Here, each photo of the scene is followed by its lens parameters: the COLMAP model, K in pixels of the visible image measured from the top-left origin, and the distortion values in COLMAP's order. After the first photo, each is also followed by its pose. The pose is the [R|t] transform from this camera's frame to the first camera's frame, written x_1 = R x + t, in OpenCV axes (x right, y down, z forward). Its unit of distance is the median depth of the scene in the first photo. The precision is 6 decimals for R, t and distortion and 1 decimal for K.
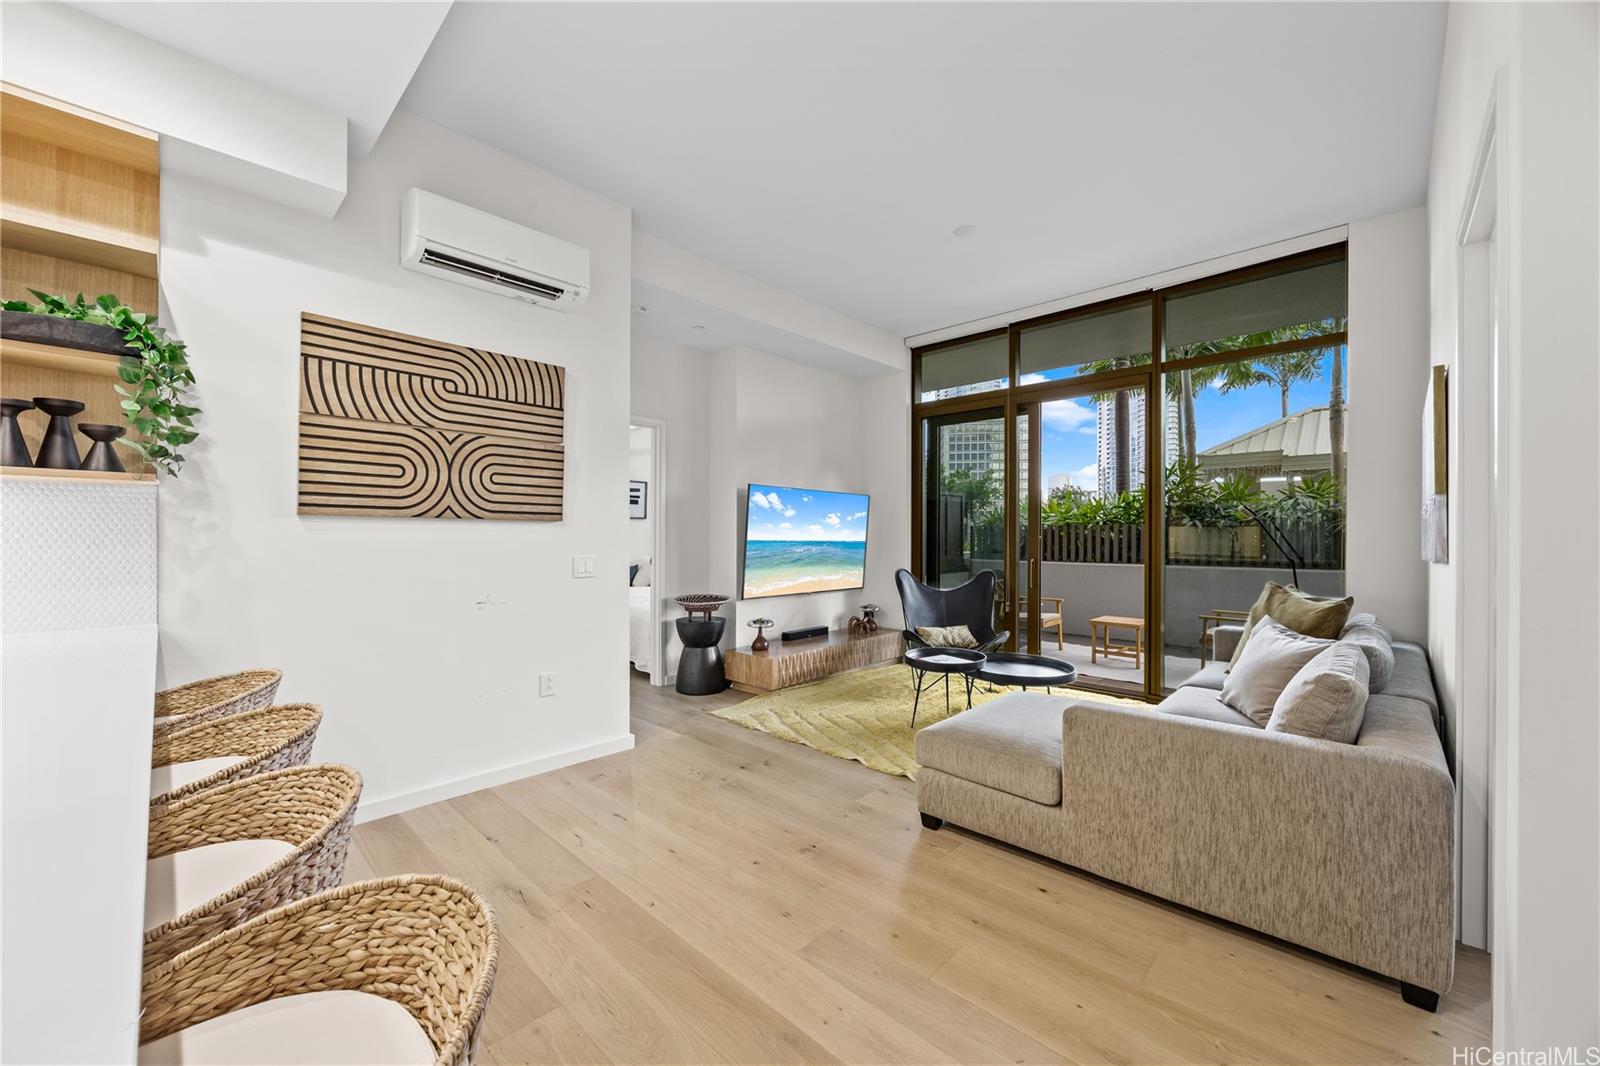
lens RADIAL K [[619.0, 0, 795.8], [0, 619.0, 534.8], [0, 0, 1]] dist [0.000000, 0.000429]
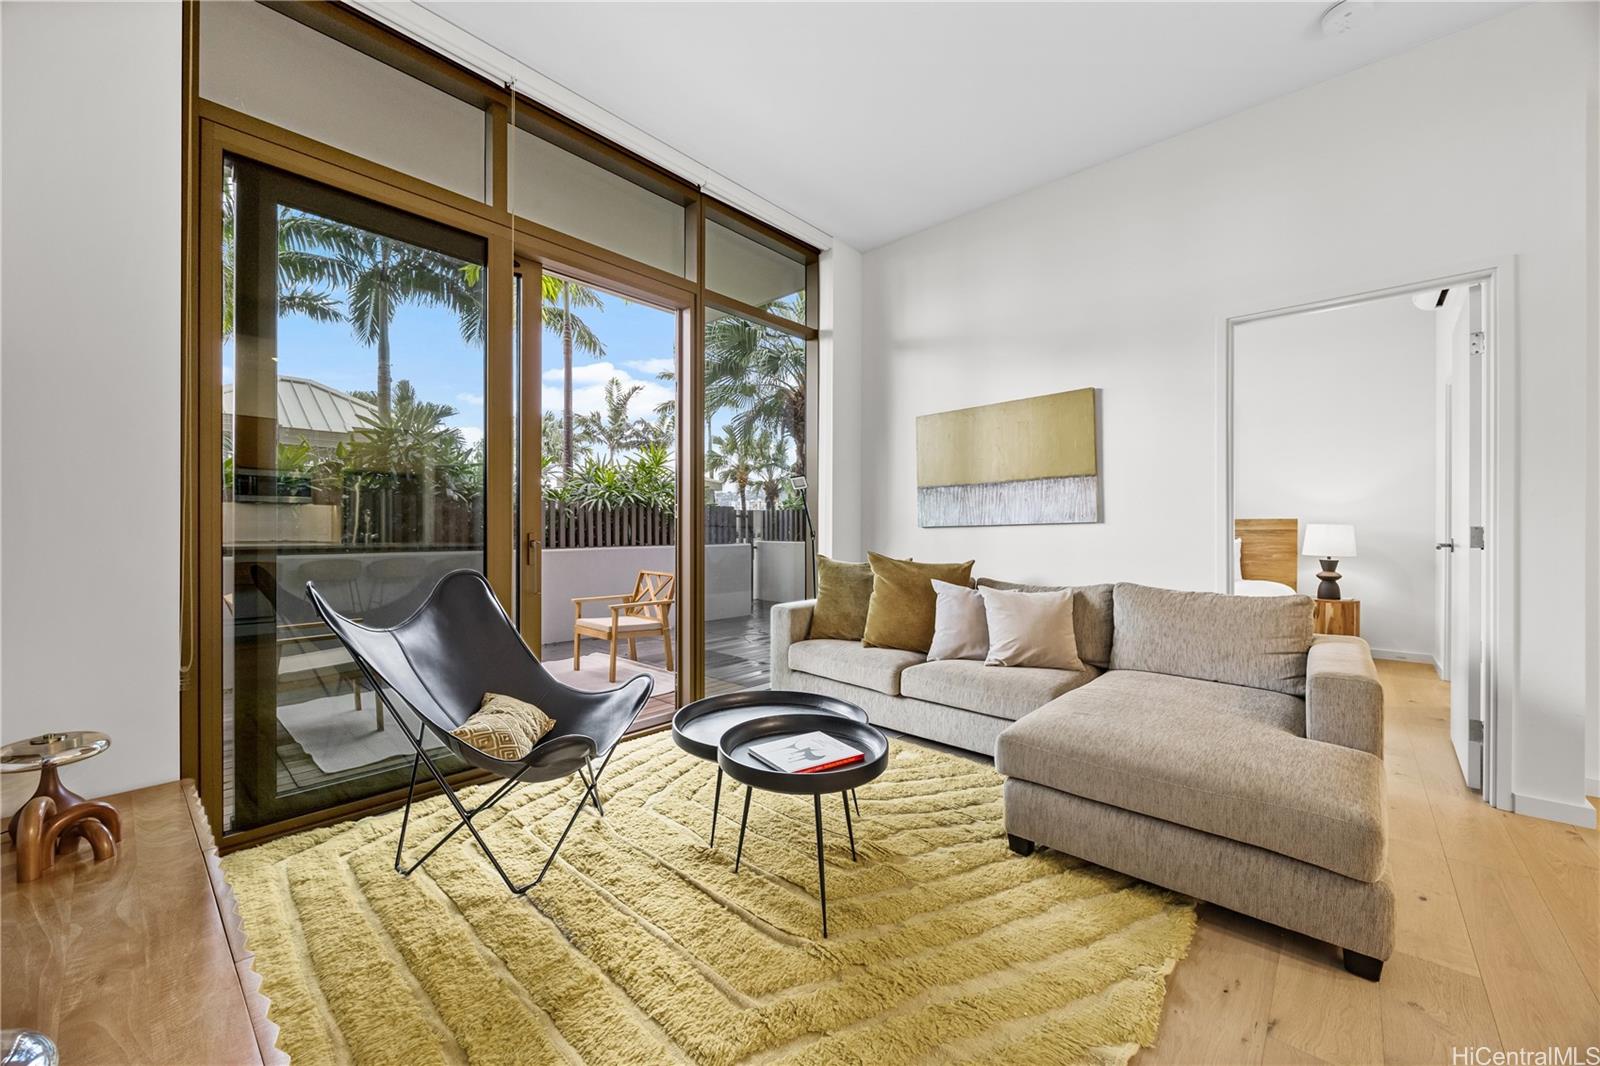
lens RADIAL K [[619.0, 0, 794.9], [0, 619.0, 531.9], [0, 0, 1]] dist [0.000000, 0.000429]
pose [[-0.030563, -0.009091, 0.999491, -0.197553], [-0.002965, 0.999955, 0.009005, 0.026401], [-0.999528, -0.002688, -0.030589, 0.847089]]
